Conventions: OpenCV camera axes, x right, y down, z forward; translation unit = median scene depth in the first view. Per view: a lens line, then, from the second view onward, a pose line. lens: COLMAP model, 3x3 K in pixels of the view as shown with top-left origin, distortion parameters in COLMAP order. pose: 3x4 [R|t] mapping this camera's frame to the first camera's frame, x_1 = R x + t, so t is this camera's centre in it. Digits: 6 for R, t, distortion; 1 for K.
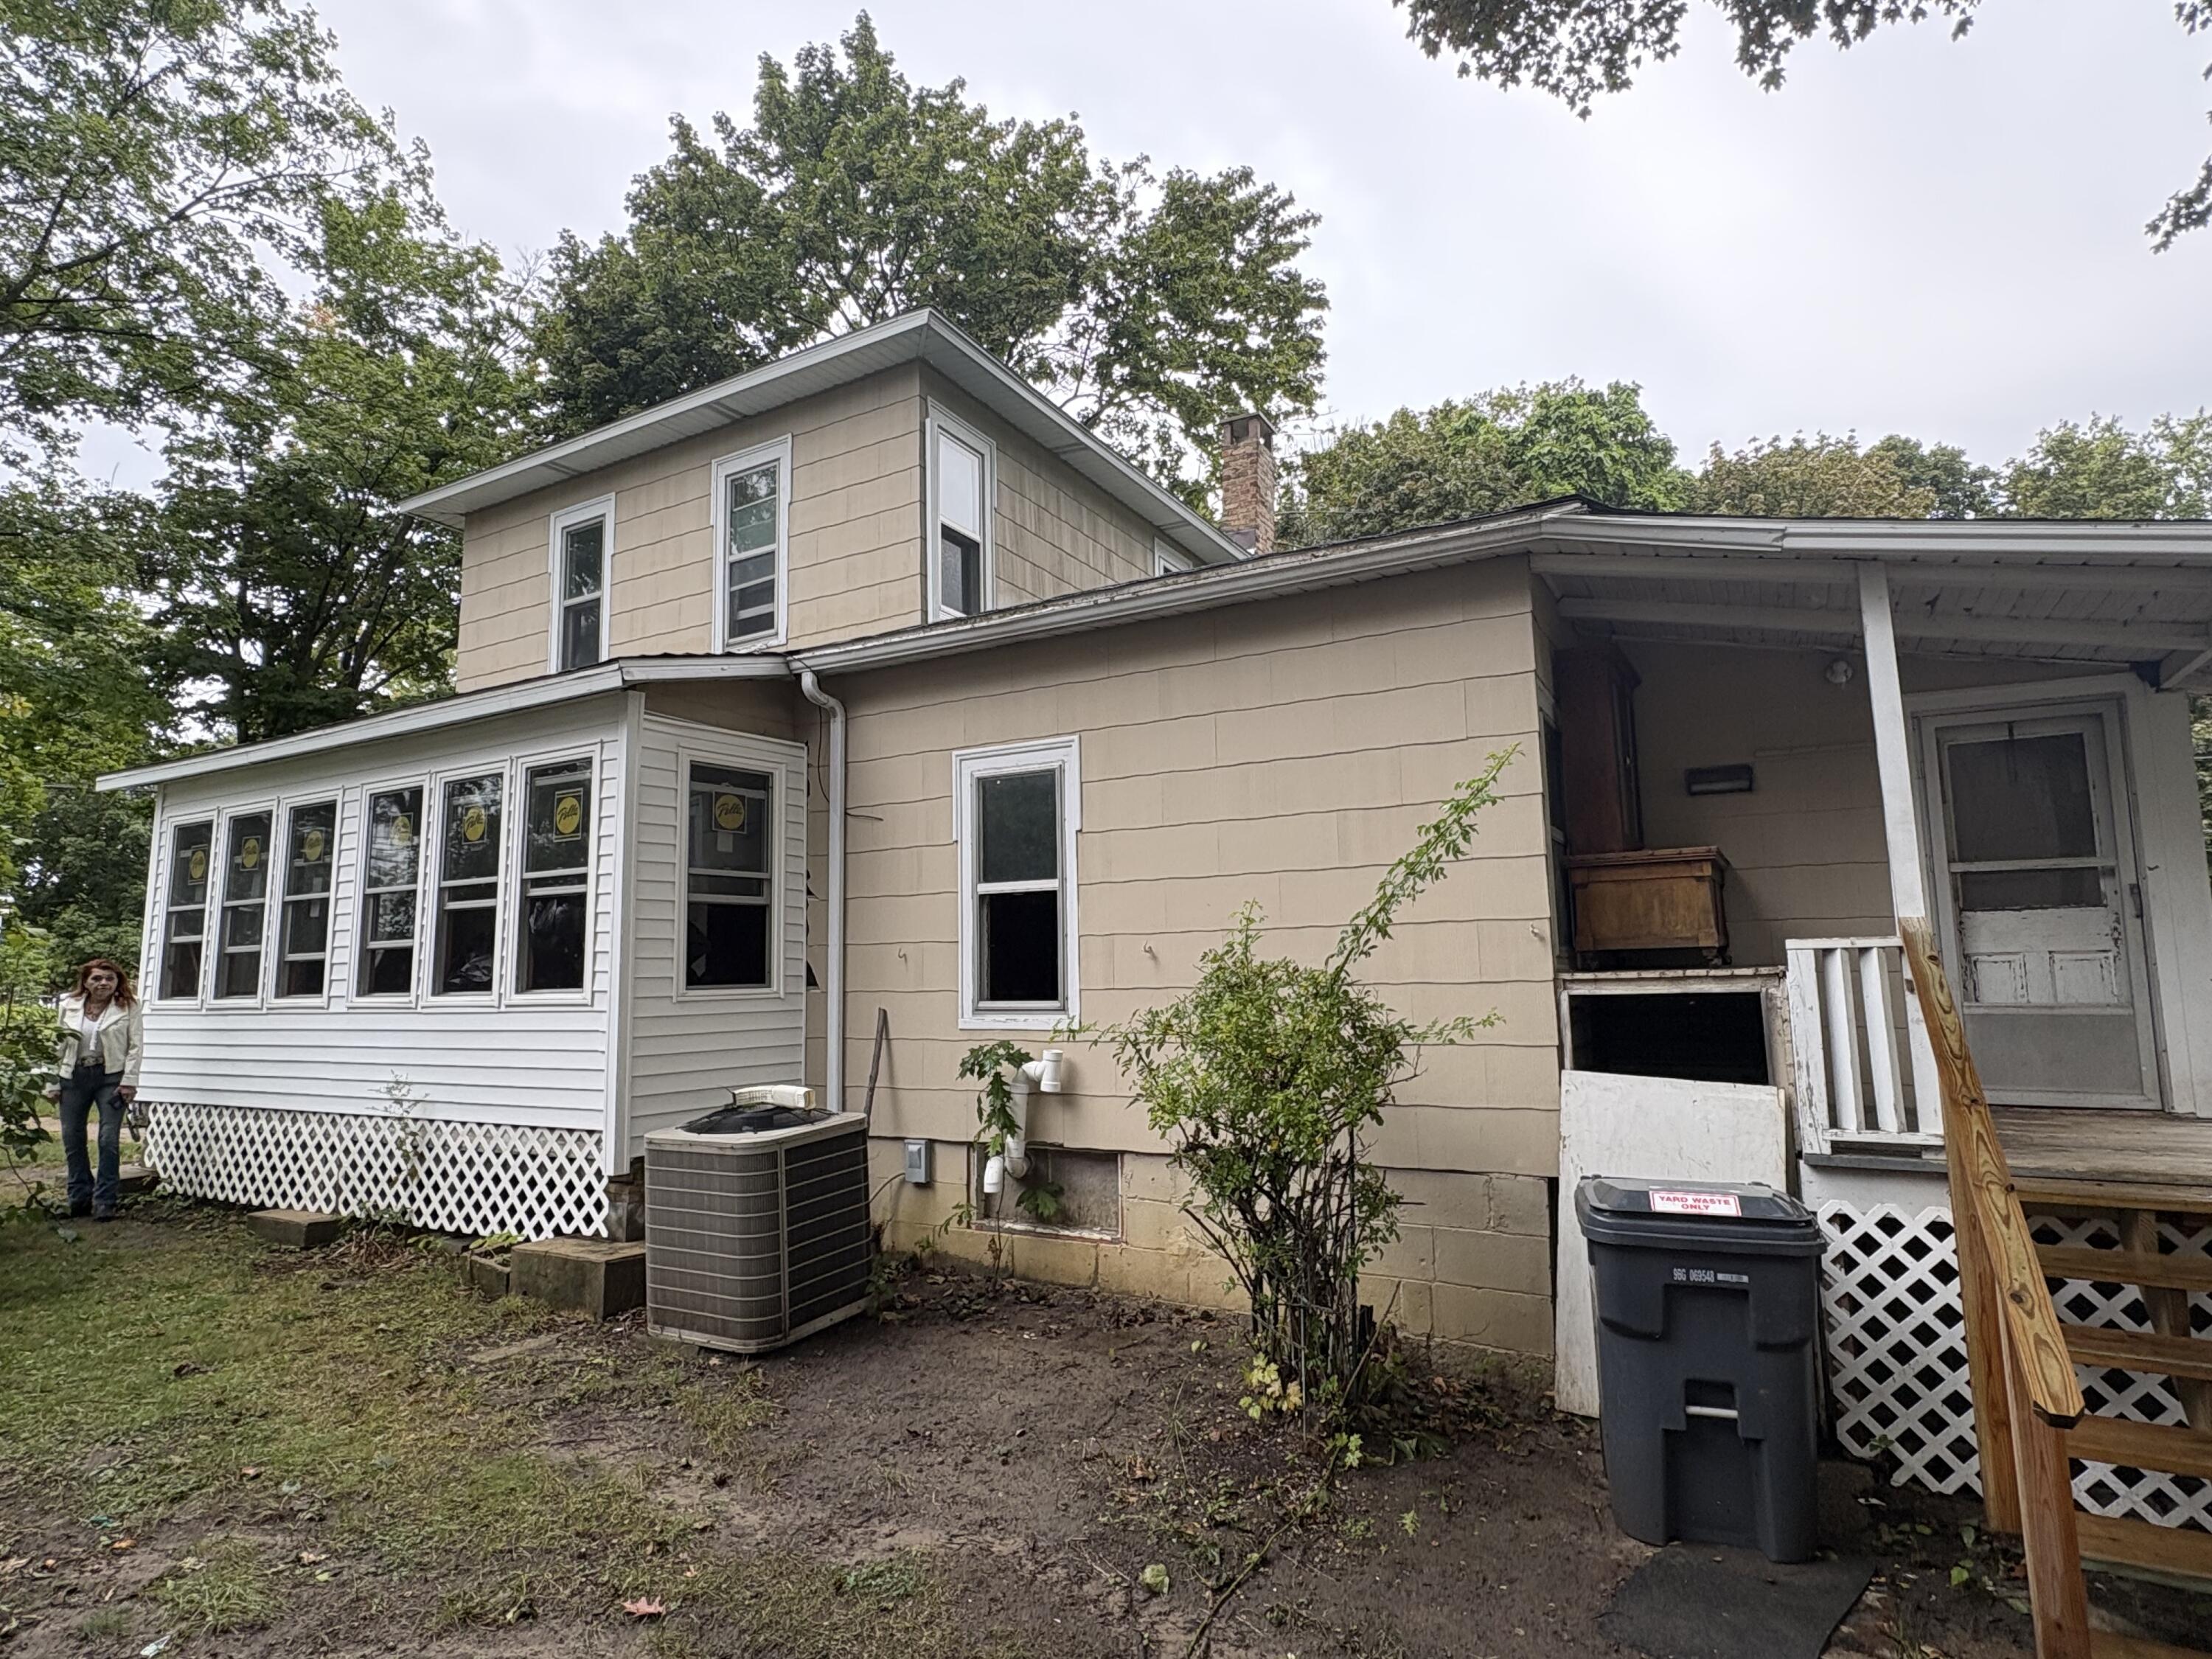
lens RADIAL K [[1191.2, 0, 1100.6], [0, 1191.2, 829.3], [0, 0, 1]] dist [0.001699, -0.000394]
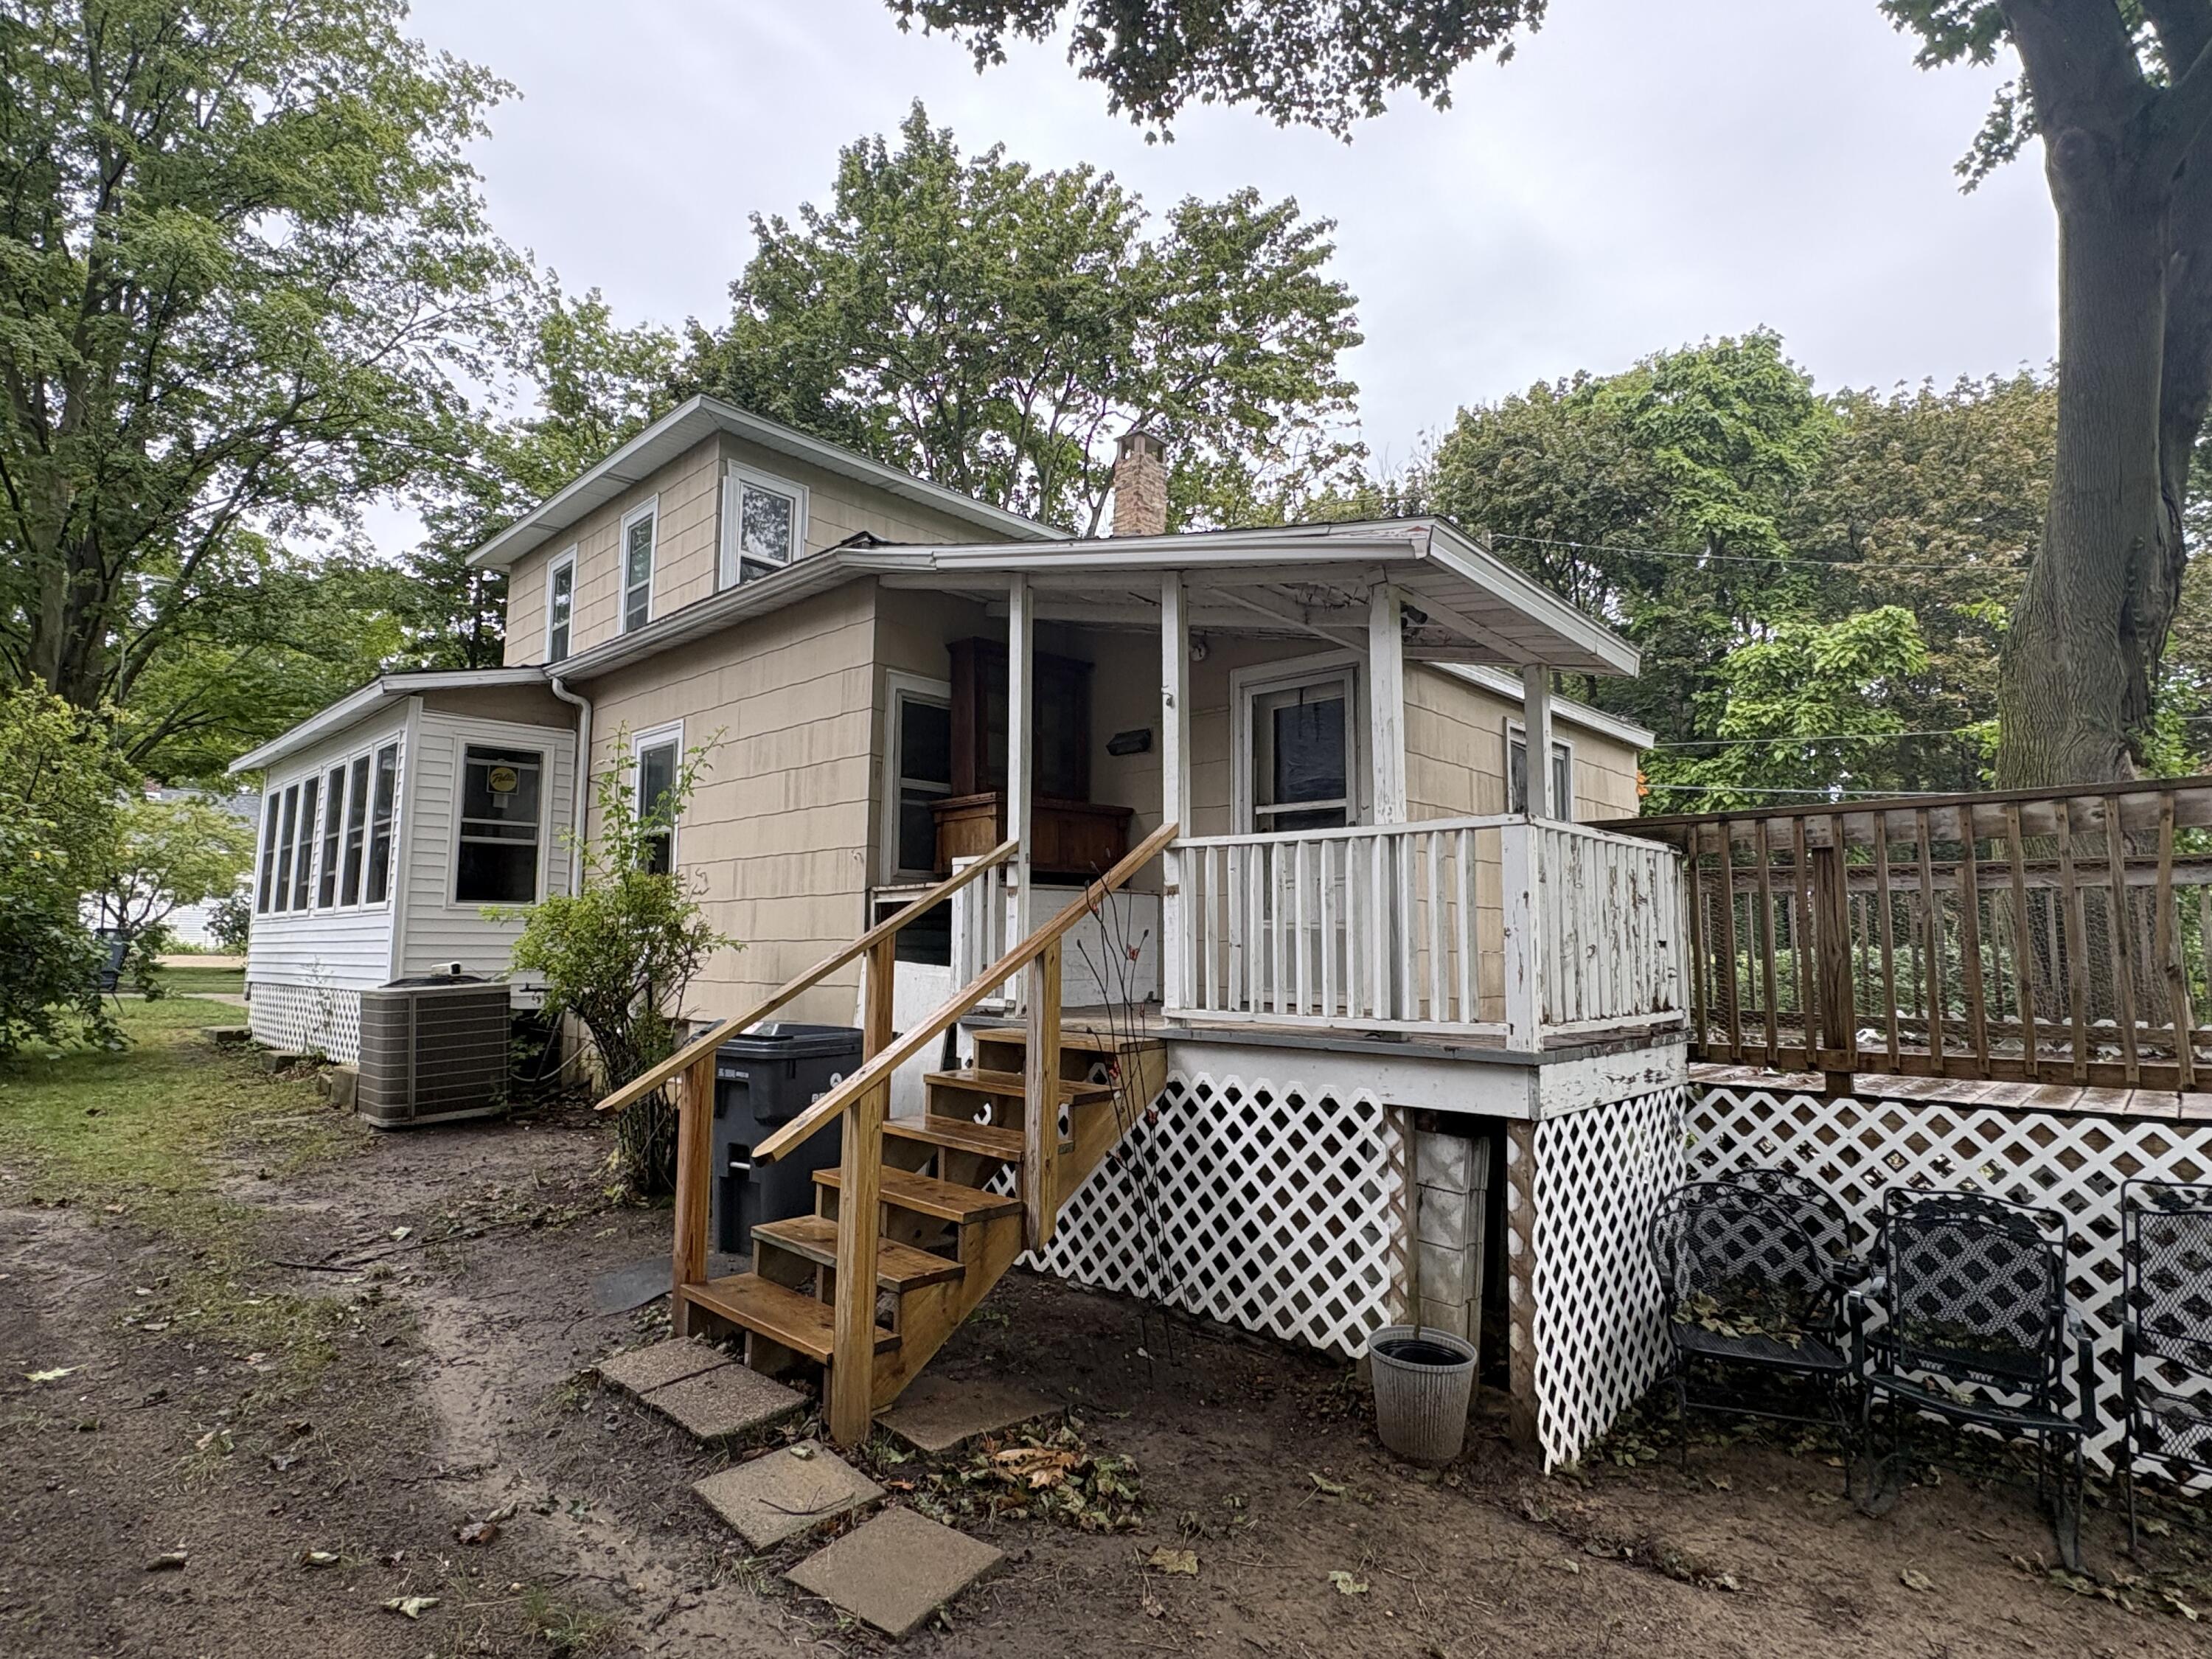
lens RADIAL K [[1191.2, 0, 1118.2], [0, 1191.2, 822.1], [0, 0, 1]] dist [0.001699, -0.000394]
pose [[0.965353, -0.000179, -0.260948, 0.369652], [0.000746, 0.999998, 0.002075, 0.016437], [0.260947, -0.002198, 0.965351, -0.083078]]
